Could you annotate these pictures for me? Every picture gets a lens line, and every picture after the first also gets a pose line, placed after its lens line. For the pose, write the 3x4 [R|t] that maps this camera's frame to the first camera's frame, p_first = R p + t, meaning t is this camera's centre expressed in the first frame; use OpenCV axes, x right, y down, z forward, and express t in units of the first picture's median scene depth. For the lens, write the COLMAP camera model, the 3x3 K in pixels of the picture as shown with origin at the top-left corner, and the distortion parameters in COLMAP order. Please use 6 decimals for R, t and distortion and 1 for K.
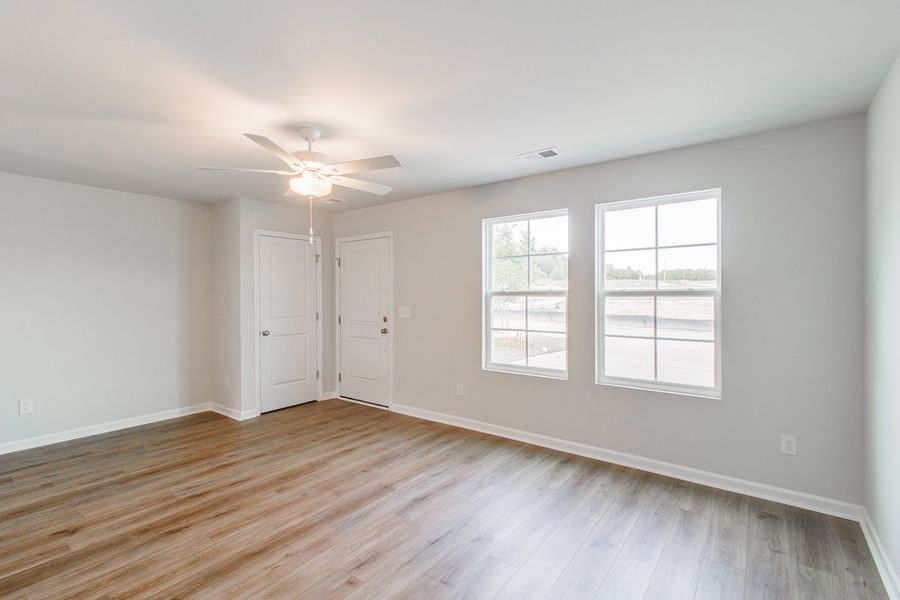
lens RADIAL K [[413.1, 0, 454.3], [0, 413.1, 297.6], [0, 0, 1]] dist [-0.000421, 0.000176]
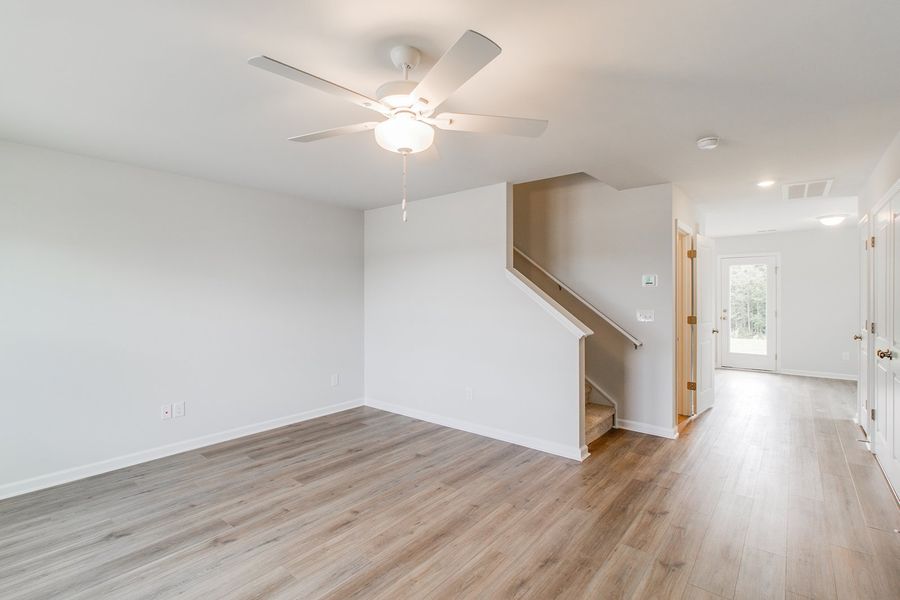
lens RADIAL K [[413.1, 0, 454.3], [0, 413.1, 297.6], [0, 0, 1]] dist [-0.000421, 0.000176]
pose [[-0.999004, 0.003796, 0.044468, -0.366568], [0.004249, 0.999940, 0.010096, -0.009121], [-0.044427, 0.010275, -0.998960, 1.343999]]
